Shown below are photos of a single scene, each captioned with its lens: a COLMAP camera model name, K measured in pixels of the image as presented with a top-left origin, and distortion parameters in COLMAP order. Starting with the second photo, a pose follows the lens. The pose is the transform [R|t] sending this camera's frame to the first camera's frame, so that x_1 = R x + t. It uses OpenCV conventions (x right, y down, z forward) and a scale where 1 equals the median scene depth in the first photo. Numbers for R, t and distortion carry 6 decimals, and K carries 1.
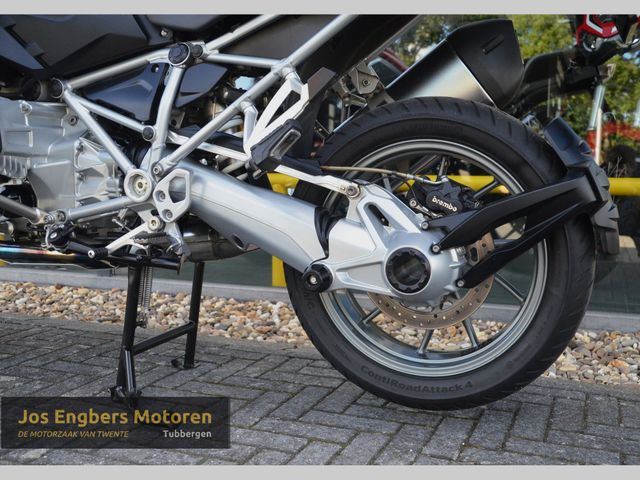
lens RADIAL K [[654.9, 0, 359.9], [0, 654.9, 248.6], [0, 0, 1]] dist [0.002802, 0.012930]
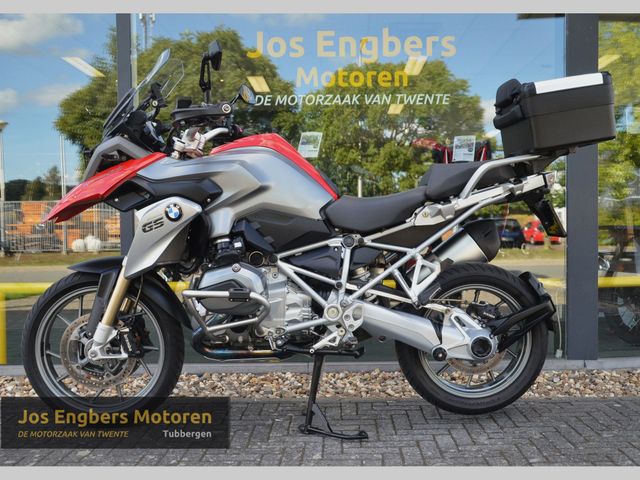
lens RADIAL K [[697.9, 0, 360.0], [0, 697.9, 253.9], [0, 0, 1]] dist [-0.087206, 0.201600]
pose [[0.927087, -0.028851, 0.373734, -0.997599], [0.054974, 0.996718, -0.059425, -0.139199], [-0.370793, 0.075638, 0.925630, -0.876272]]
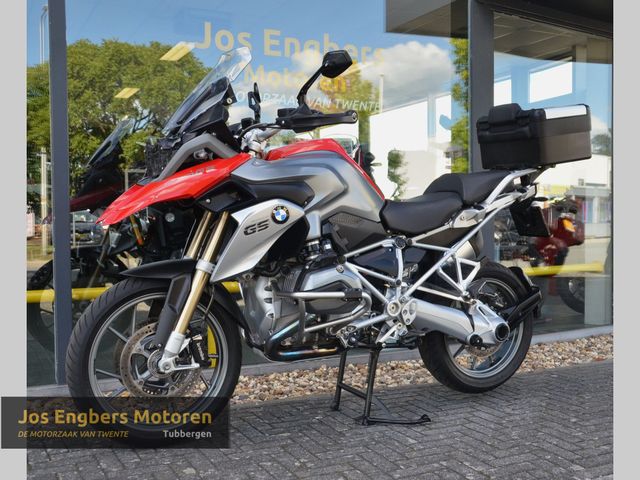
lens RADIAL K [[747.7, 0, 357.0], [0, 747.7, 240.1], [0, 0, 1]] dist [-0.069629, -0.008808]
pose [[0.658800, -0.030397, 0.751704, -2.114007], [0.088953, 0.995322, -0.037711, -0.226863], [-0.747041, 0.091710, 0.658422, -0.441781]]
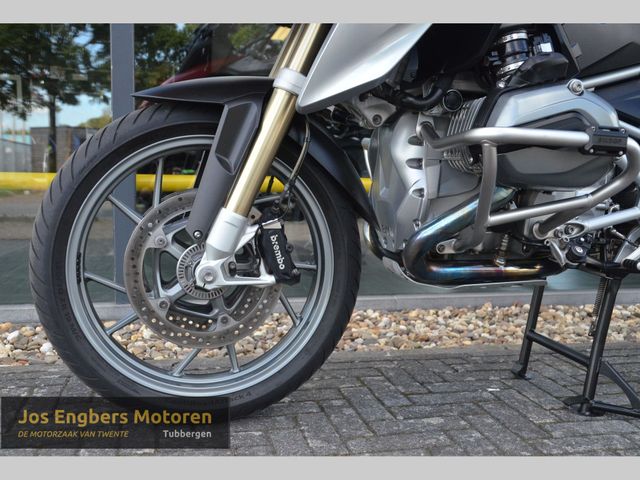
lens RADIAL K [[669.4, 0, 320.7], [0, 669.4, 256.7], [0, 0, 1]] dist [-0.092957, 0.210529]
pose [[0.827675, -0.059443, 0.558051, -1.350208], [0.046862, 0.998222, 0.036827, -0.064755], [-0.559248, -0.004330, 0.828989, 0.434262]]
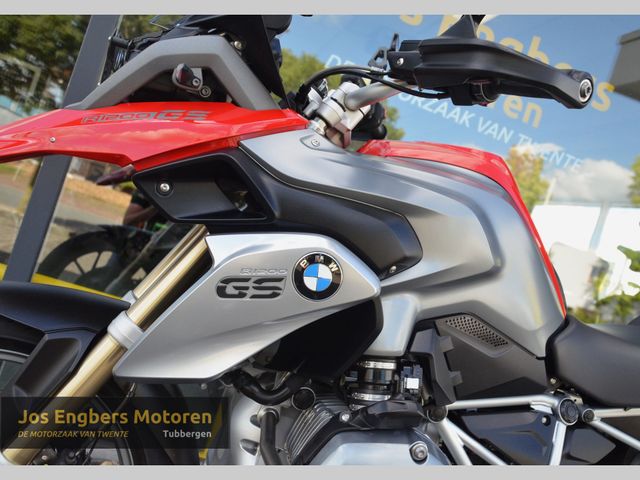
lens RADIAL K [[675.4, 0, 358.9], [0, 675.4, 241.0], [0, 0, 1]] dist [-0.042503, 0.016919]
pose [[0.754991, 0.256729, 0.603389, -1.166753], [-0.251463, 0.963177, -0.095168, -0.364789], [-0.605603, -0.079879, 0.791748, 0.418870]]
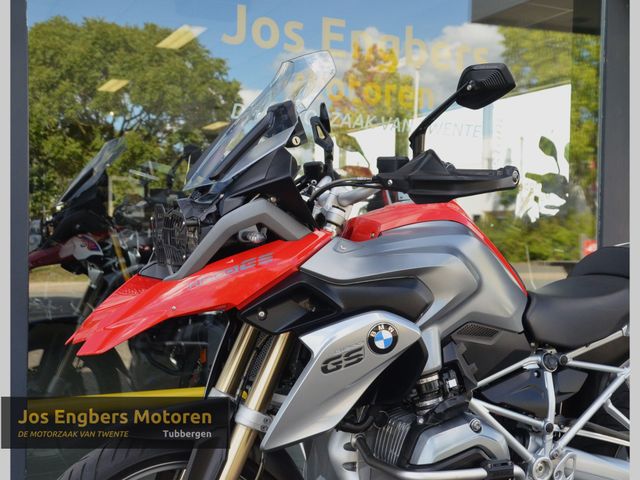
lens RADIAL K [[858.8, 0, 377.3], [0, 858.8, 240.7], [0, 0, 1]] dist [-0.008621, 0.058709]
pose [[0.656776, -0.004828, 0.754070, -1.779592], [0.068419, 0.996236, -0.053214, -0.466925], [-0.750975, 0.086542, 0.654635, 0.116035]]
